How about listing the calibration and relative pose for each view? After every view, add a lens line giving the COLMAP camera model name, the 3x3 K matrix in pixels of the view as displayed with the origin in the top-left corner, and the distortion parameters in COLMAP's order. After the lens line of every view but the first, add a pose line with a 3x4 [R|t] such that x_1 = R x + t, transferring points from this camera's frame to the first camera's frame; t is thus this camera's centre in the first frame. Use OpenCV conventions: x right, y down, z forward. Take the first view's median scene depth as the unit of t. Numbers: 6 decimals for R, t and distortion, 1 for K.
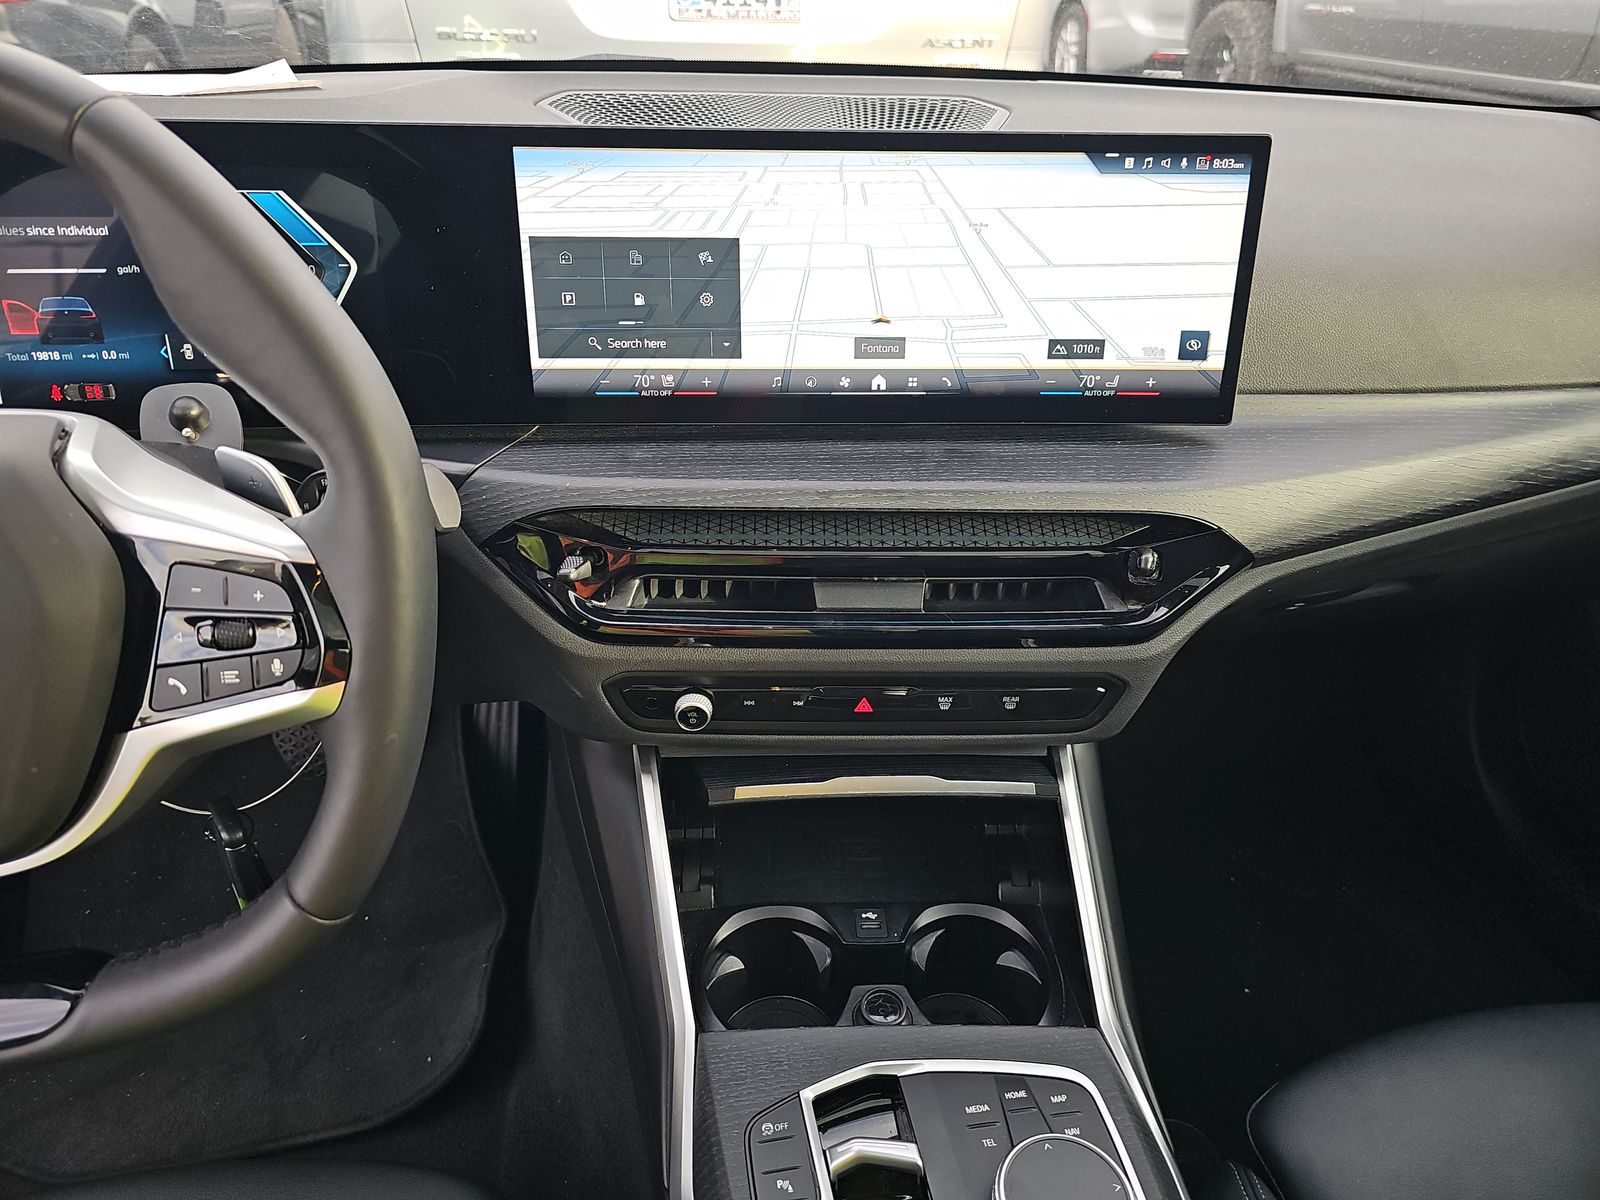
lens RADIAL K [[1090.7, 0, 769.3], [0, 1090.7, 593.4], [0, 0, 1]] dist [0.047193, -0.050331]
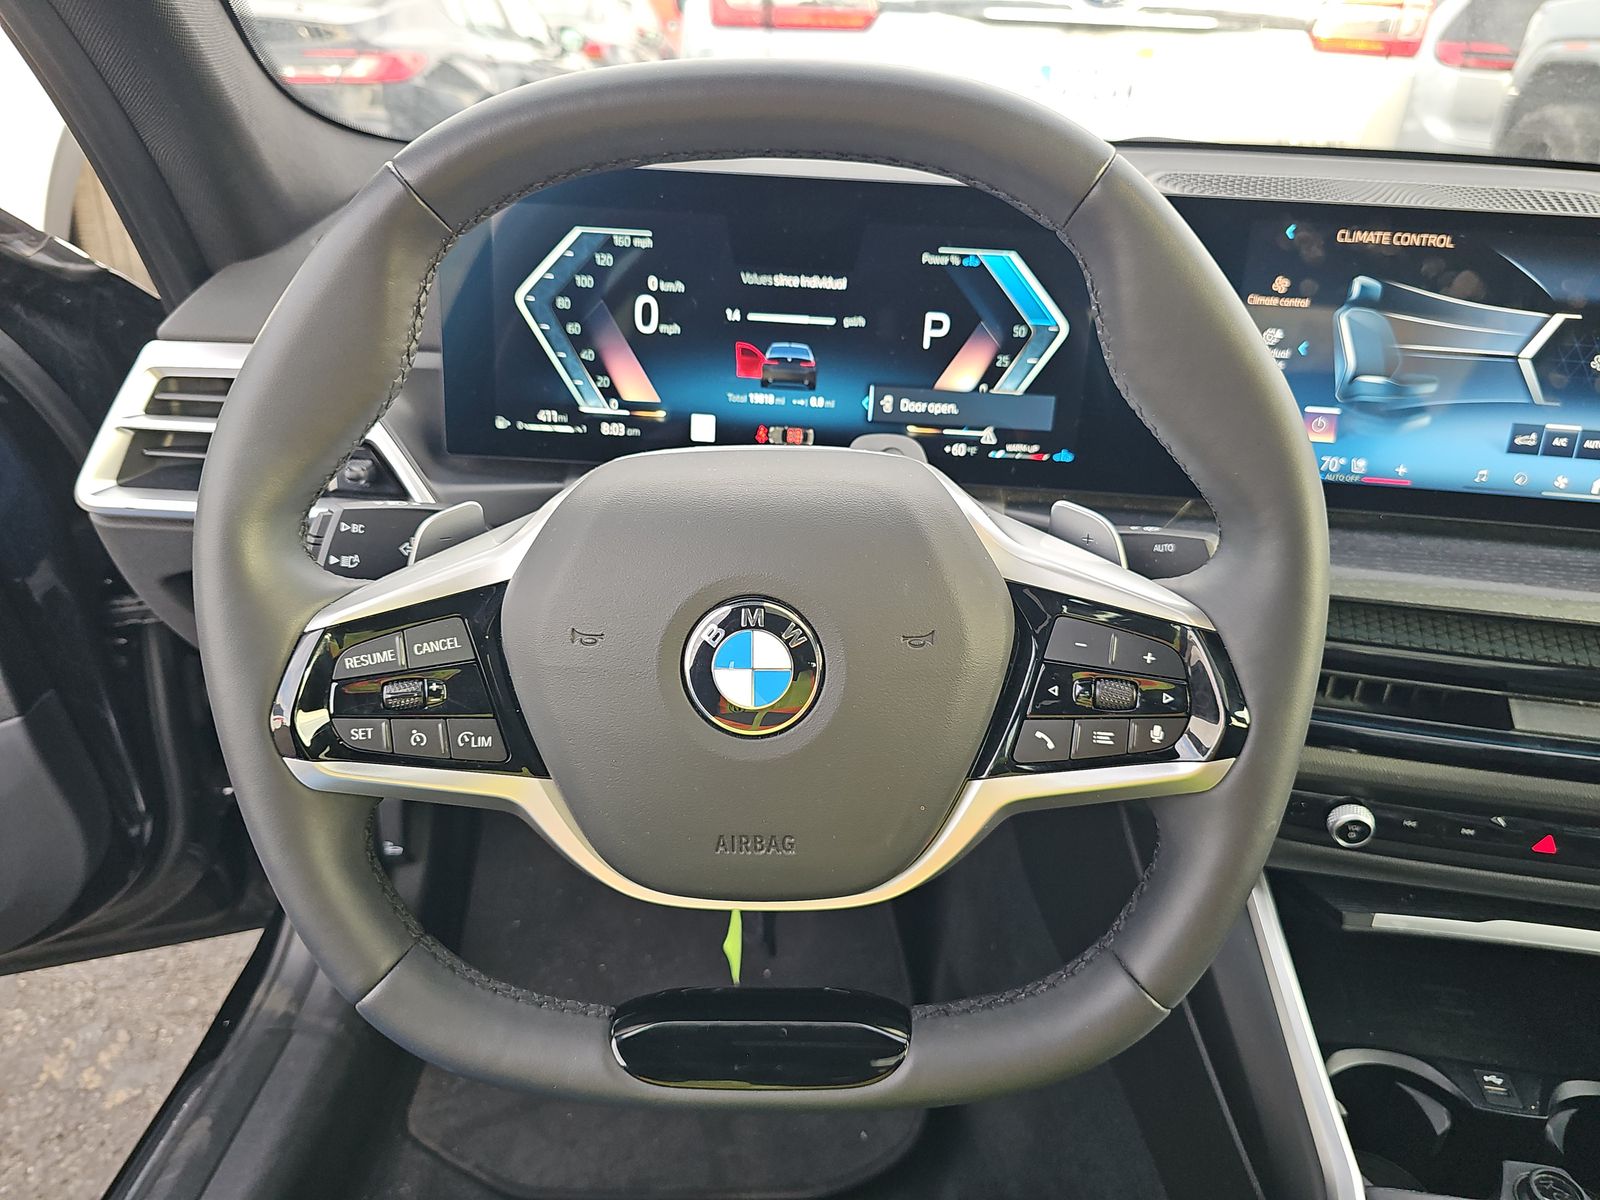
lens RADIAL K [[1086.4, 0, 800.0], [0, 1086.4, 600.0], [0, 0, 1]] dist [0.111795, -0.133258]
pose [[0.978781, 0.102552, -0.177402, -0.409836], [-0.113504, 0.992139, -0.052706, 0.025395], [0.170602, 0.071723, 0.982726, -0.002175]]
